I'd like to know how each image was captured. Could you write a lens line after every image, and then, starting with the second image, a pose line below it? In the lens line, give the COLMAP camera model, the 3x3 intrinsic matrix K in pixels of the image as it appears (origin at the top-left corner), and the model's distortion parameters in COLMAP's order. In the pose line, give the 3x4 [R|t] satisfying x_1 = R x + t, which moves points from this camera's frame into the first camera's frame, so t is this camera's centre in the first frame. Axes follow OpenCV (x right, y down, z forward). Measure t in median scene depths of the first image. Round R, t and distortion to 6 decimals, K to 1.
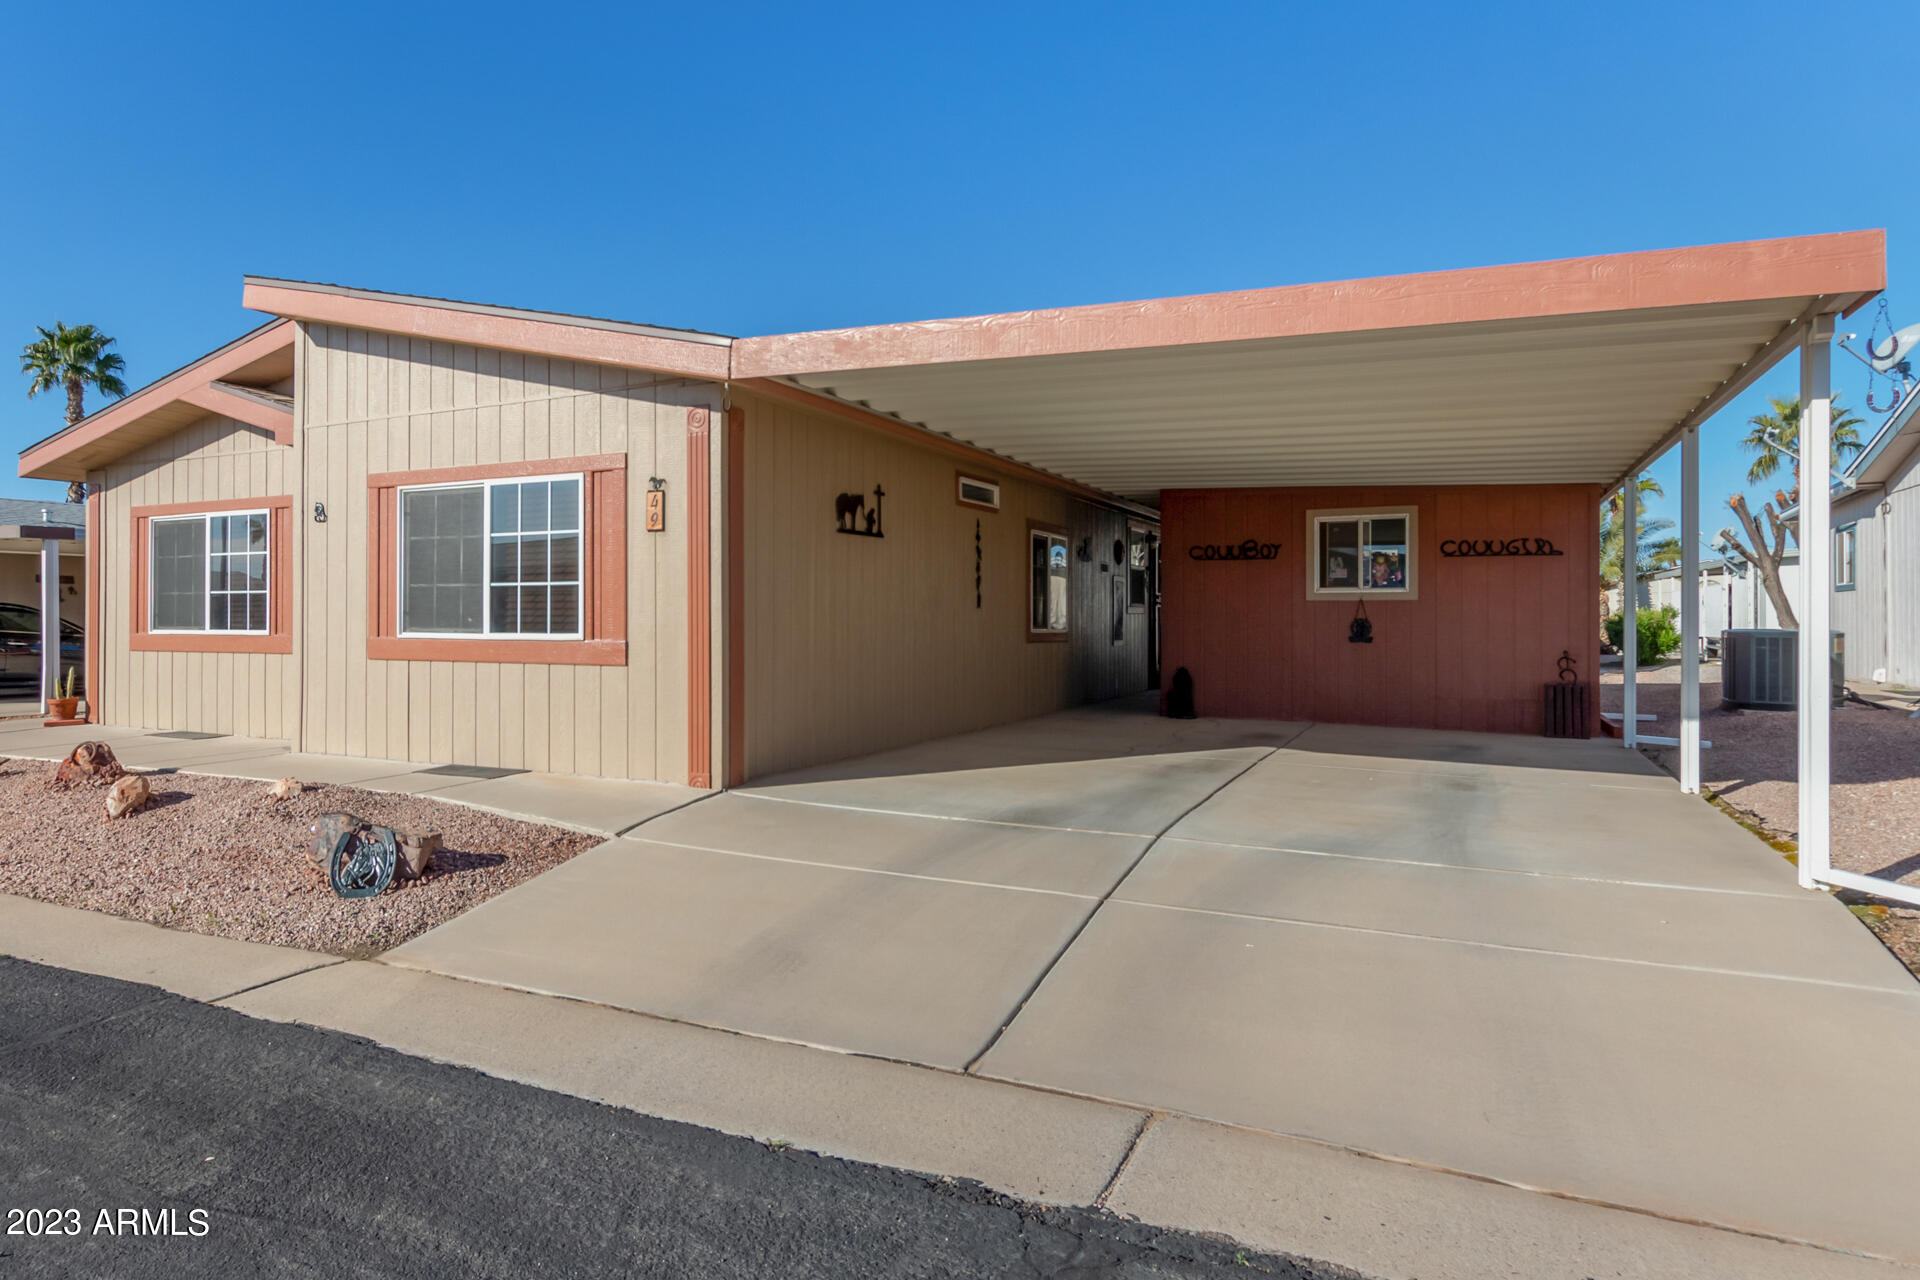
lens RADIAL K [[1177.9, 0, 967.0], [0, 1177.9, 625.8], [0, 0, 1]] dist [-0.000785, 0.002997]
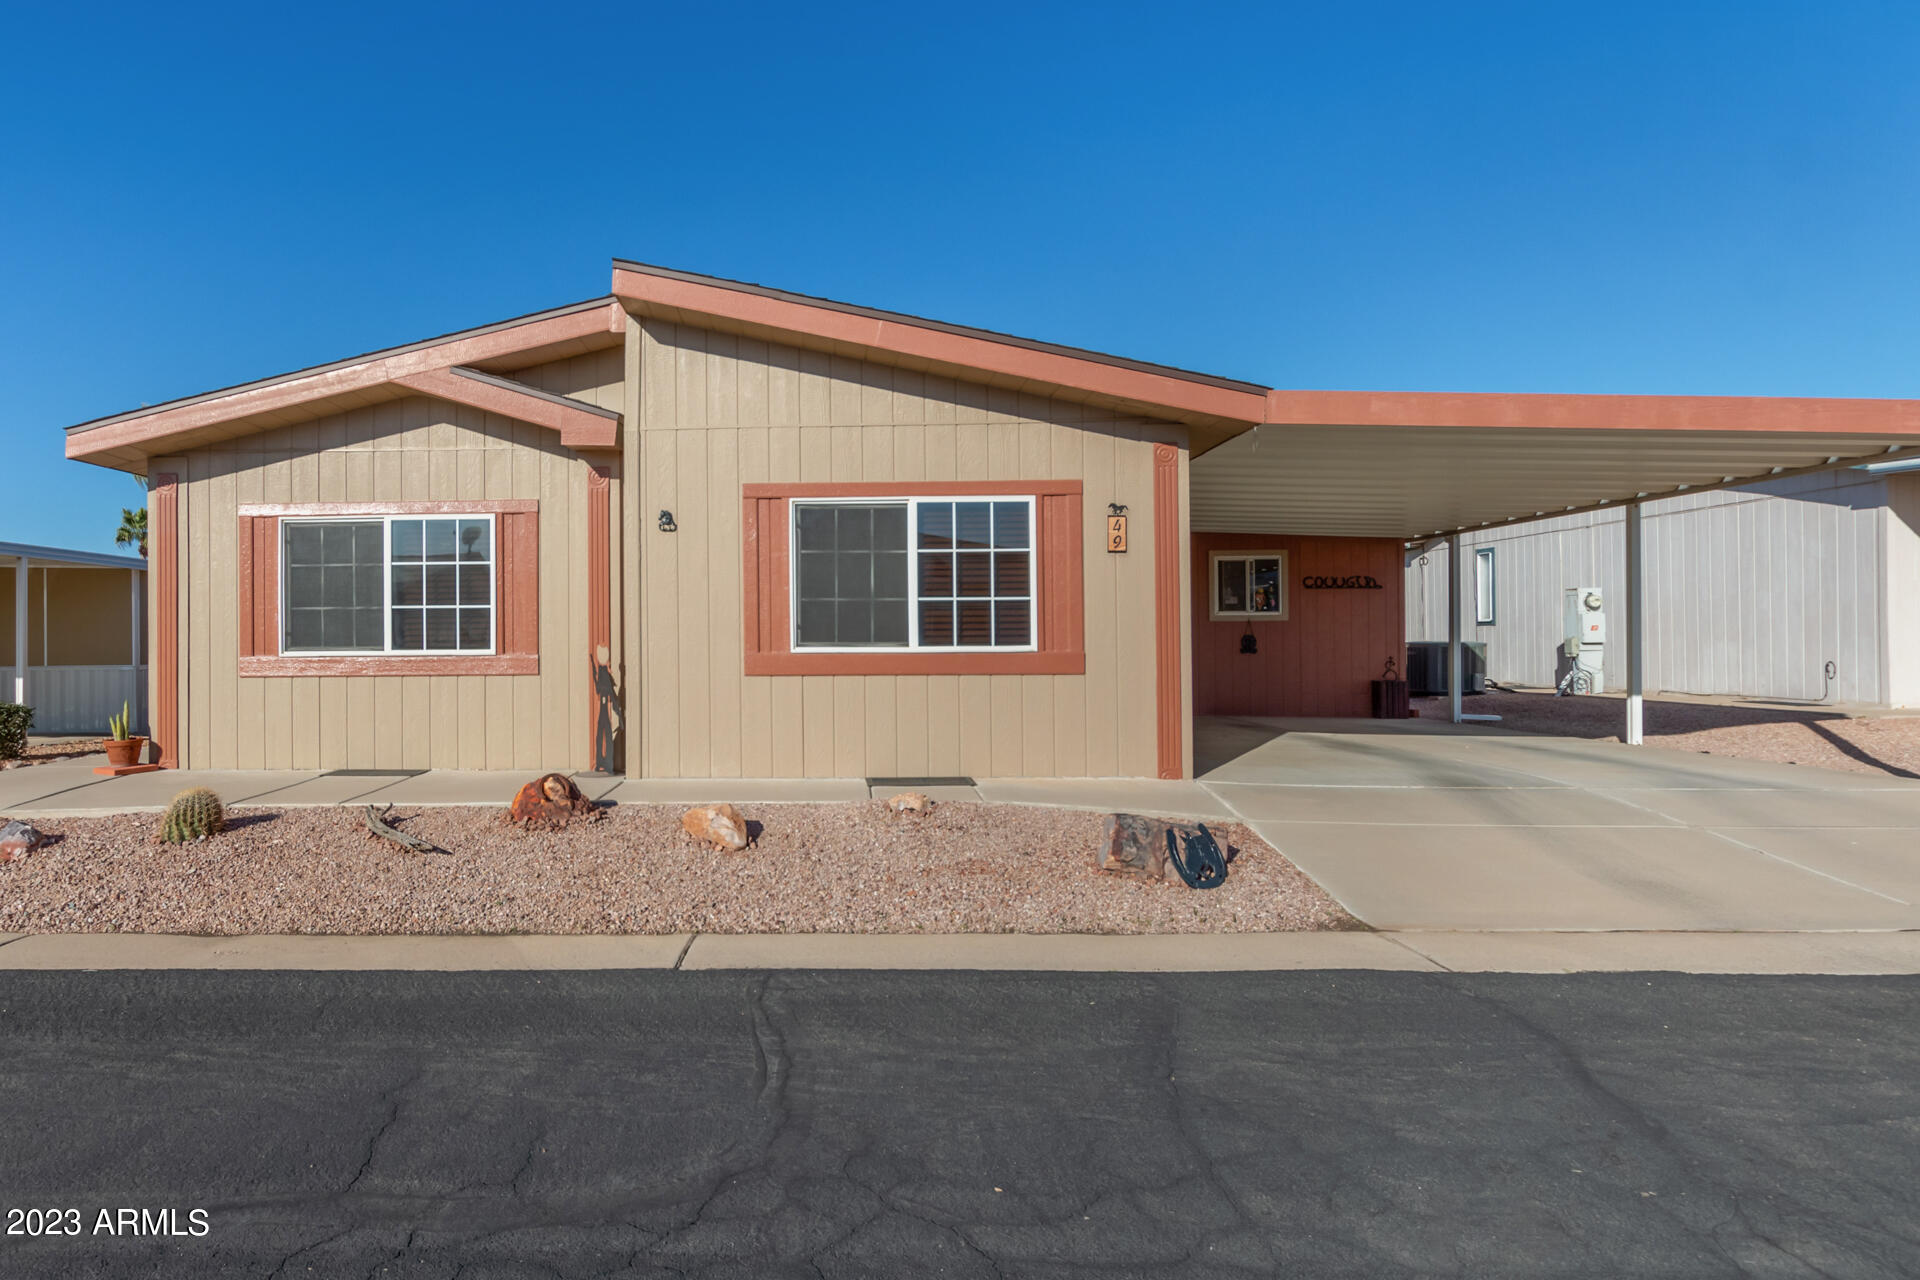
lens RADIAL K [[1034.7, 0, 963.1], [0, 1034.7, 645.7], [0, 0, 1]] dist [0.002525, -0.000299]
pose [[0.902781, -0.008596, 0.430014, -0.681386], [0.010273, 0.999946, -0.001578, 0.006692], [-0.429977, 0.005842, 0.902821, 0.152463]]
